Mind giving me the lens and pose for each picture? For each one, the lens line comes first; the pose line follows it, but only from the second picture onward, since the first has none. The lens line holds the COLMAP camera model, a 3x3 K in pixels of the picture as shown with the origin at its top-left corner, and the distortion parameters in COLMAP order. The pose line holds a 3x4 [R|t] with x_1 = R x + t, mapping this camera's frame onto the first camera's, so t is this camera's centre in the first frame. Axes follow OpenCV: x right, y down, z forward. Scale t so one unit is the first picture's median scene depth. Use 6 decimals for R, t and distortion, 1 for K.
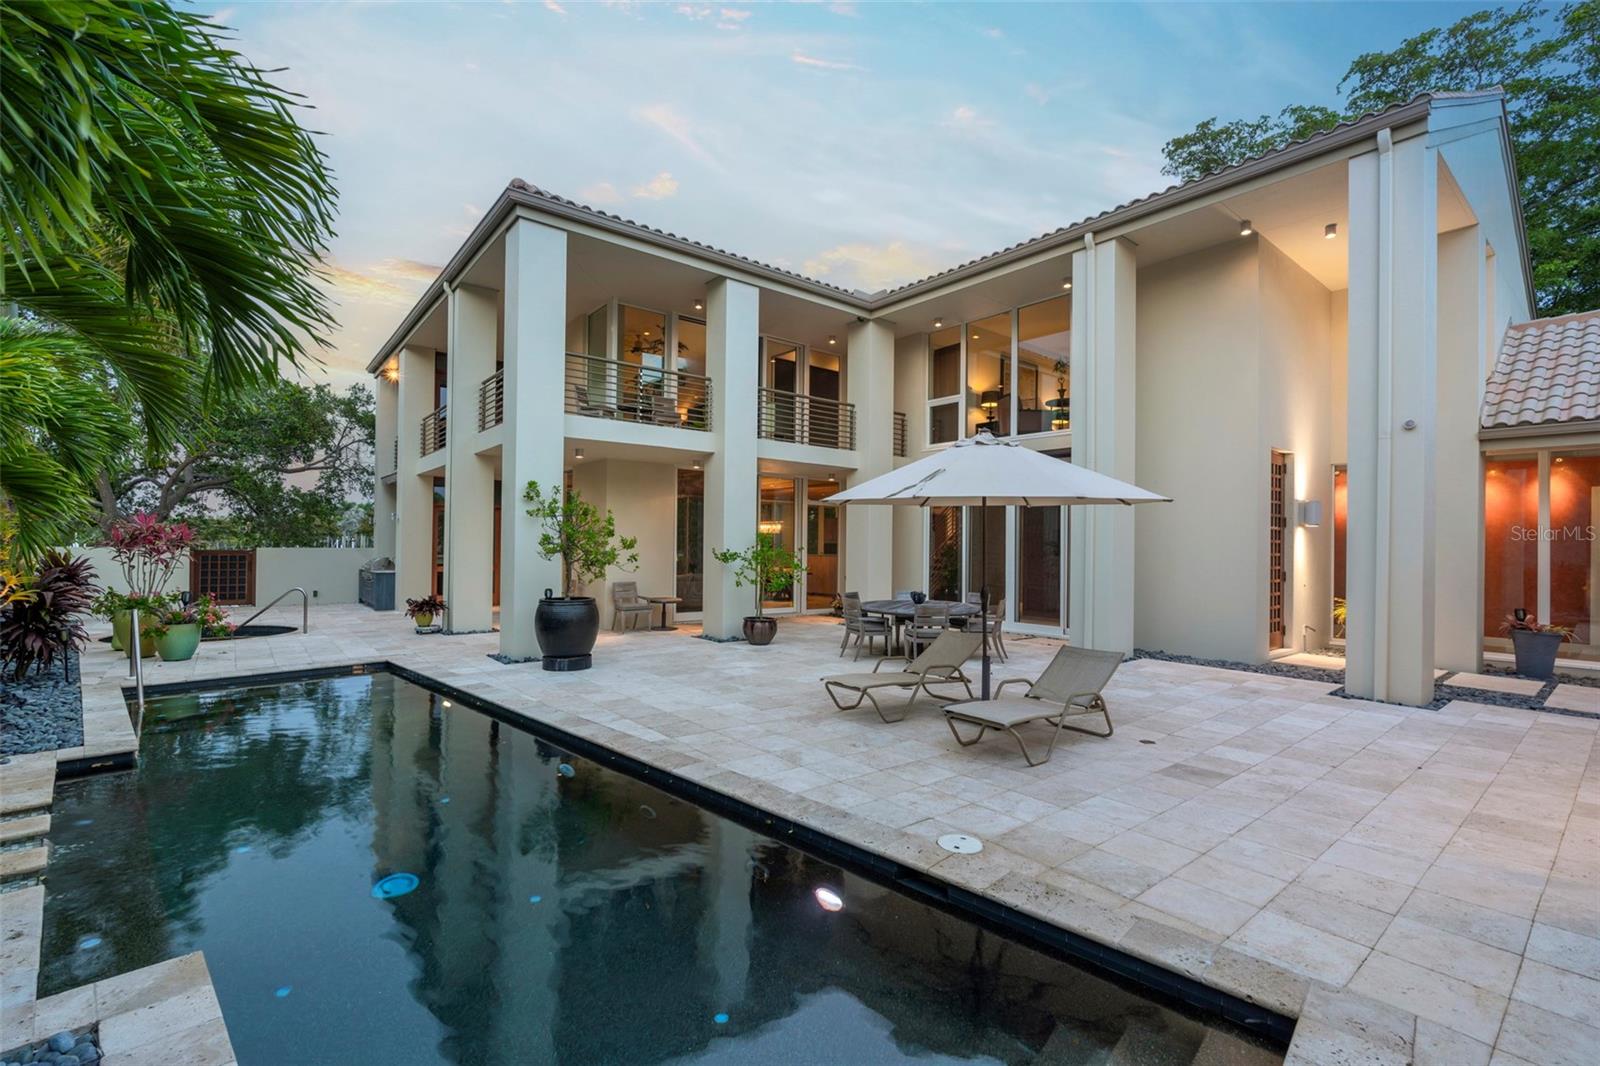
lens RADIAL K [[730.5, 0, 801.5], [0, 730.5, 521.5], [0, 0, 1]] dist [-0.002665, -0.001811]
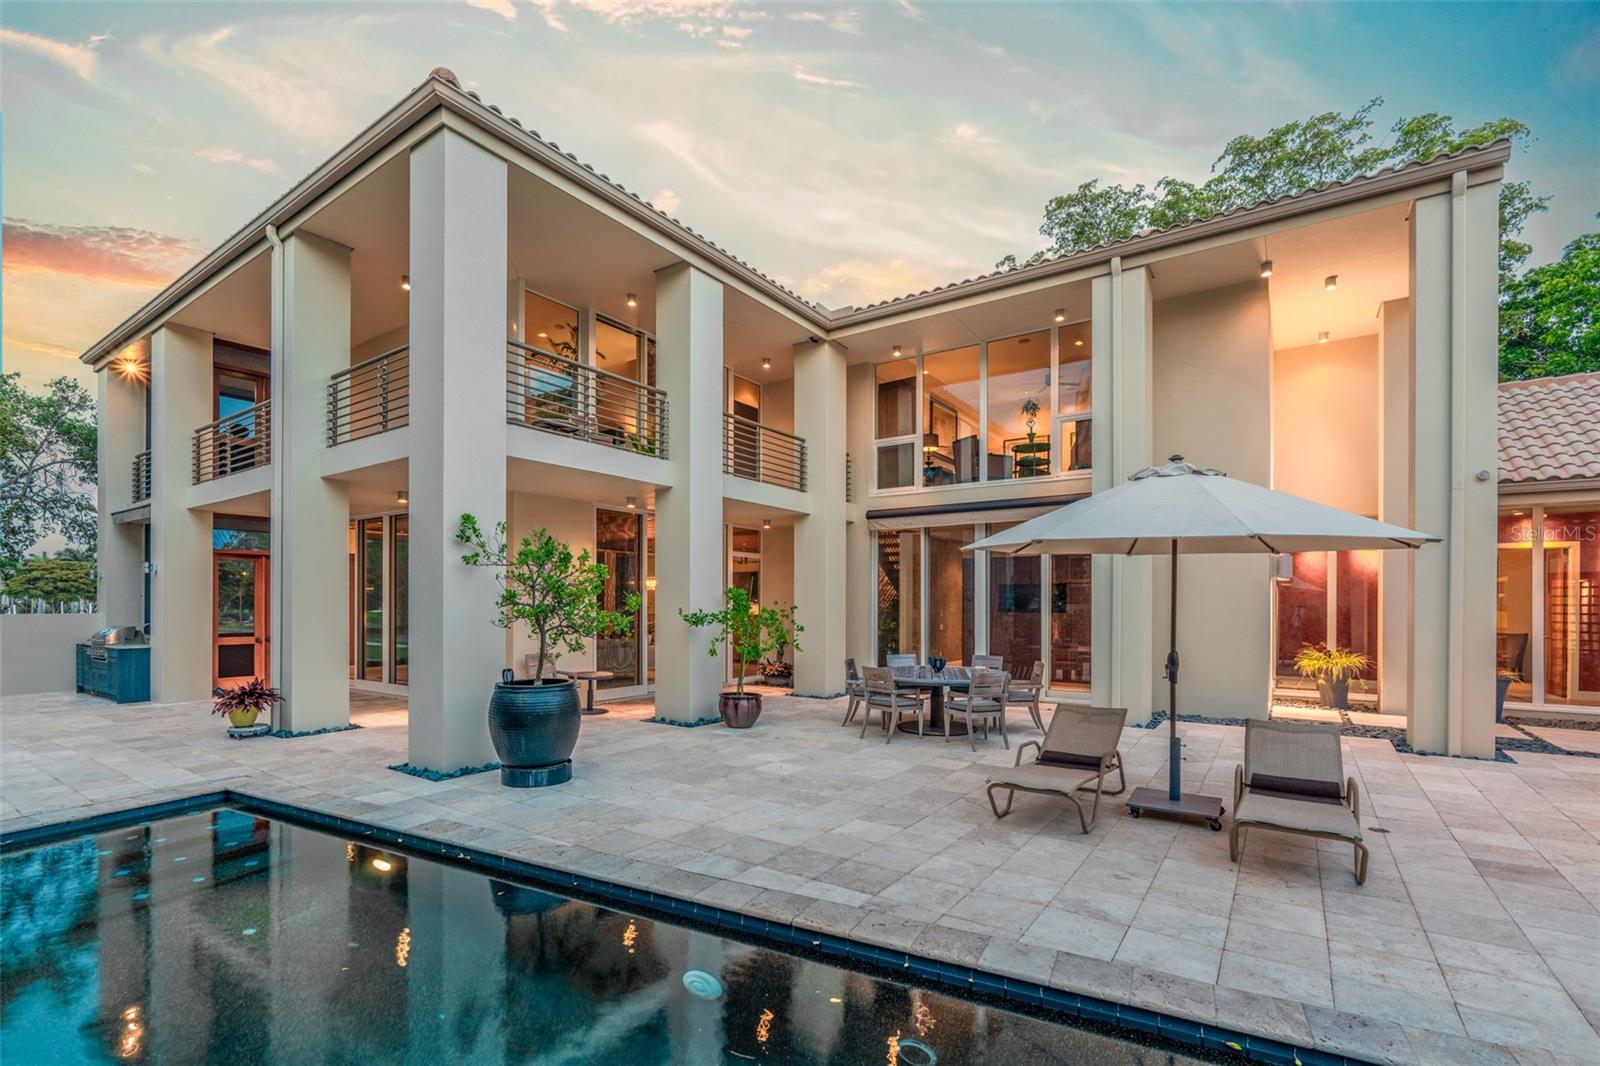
lens RADIAL K [[730.5, 0, 768.8], [0, 730.5, 593.4], [0, 0, 1]] dist [-0.002665, -0.001811]
pose [[0.959527, -0.004770, 0.281576, -0.244009], [-0.000537, 0.999824, 0.018767, 0.005471], [-0.281615, -0.018158, 0.959356, 0.212778]]
